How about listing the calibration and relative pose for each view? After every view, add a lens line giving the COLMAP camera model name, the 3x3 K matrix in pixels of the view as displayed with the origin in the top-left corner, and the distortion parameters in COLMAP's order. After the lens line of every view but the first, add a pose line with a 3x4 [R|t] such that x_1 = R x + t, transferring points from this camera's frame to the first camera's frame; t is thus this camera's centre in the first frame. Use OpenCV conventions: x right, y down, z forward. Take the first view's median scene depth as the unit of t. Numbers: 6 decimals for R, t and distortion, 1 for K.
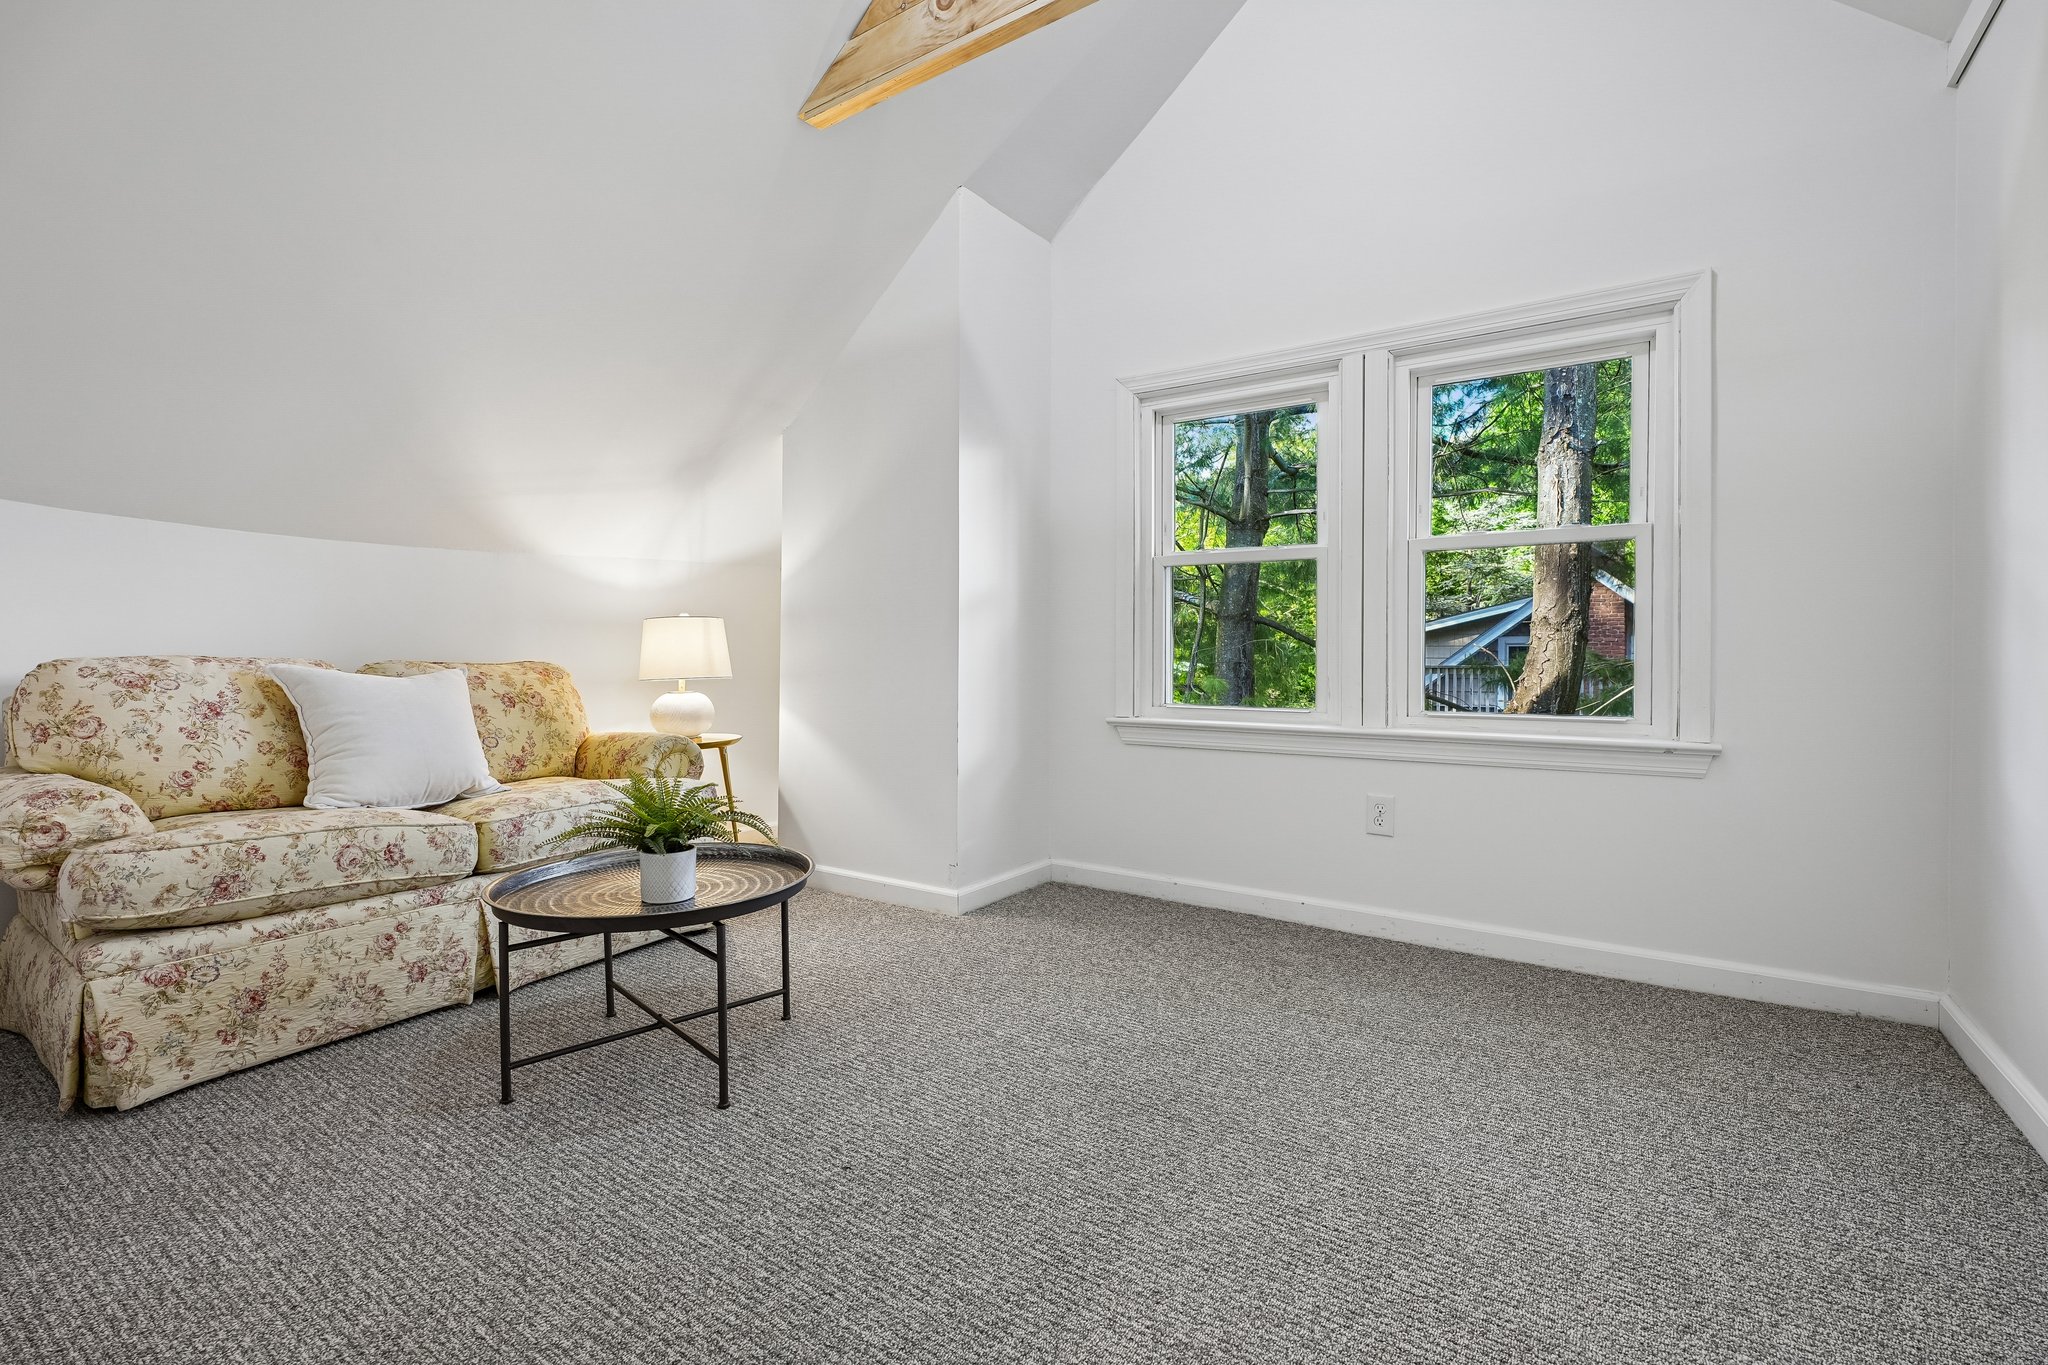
lens RADIAL K [[924.7, 0, 1024.8], [0, 924.7, 677.1], [0, 0, 1]] dist [-0.000143, 0.000897]
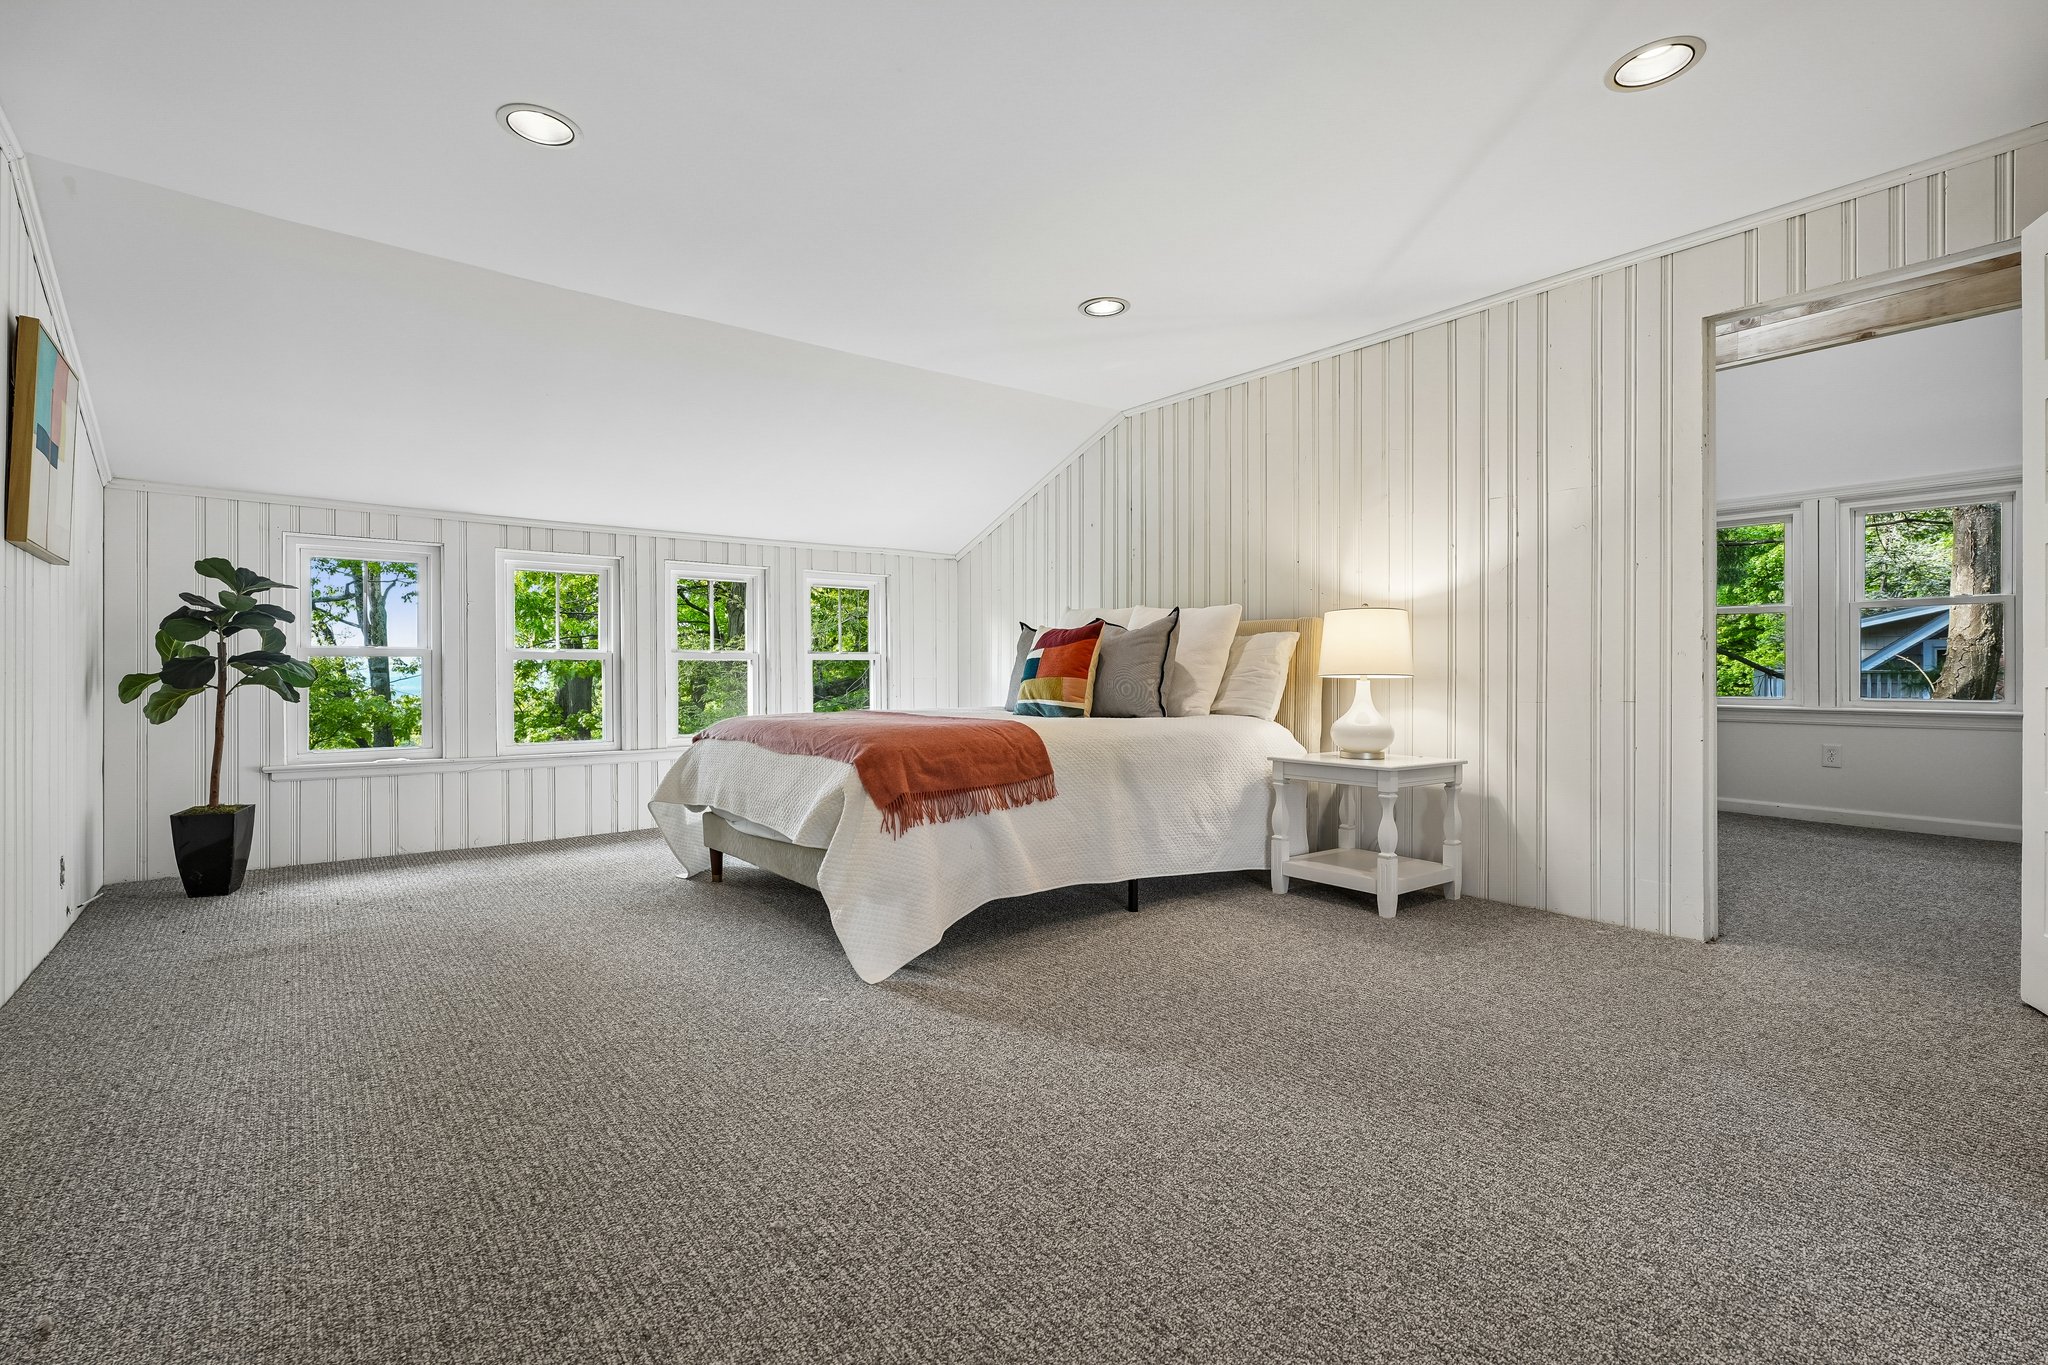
lens RADIAL K [[924.7, 0, 1021.5], [0, 924.7, 684.5], [0, 0, 1]] dist [-0.000143, 0.000897]
pose [[0.954446, -0.005884, -0.298325, -0.351400], [0.004880, 0.999980, -0.004111, 0.006180], [0.298343, 0.002468, 0.954456, -0.716656]]
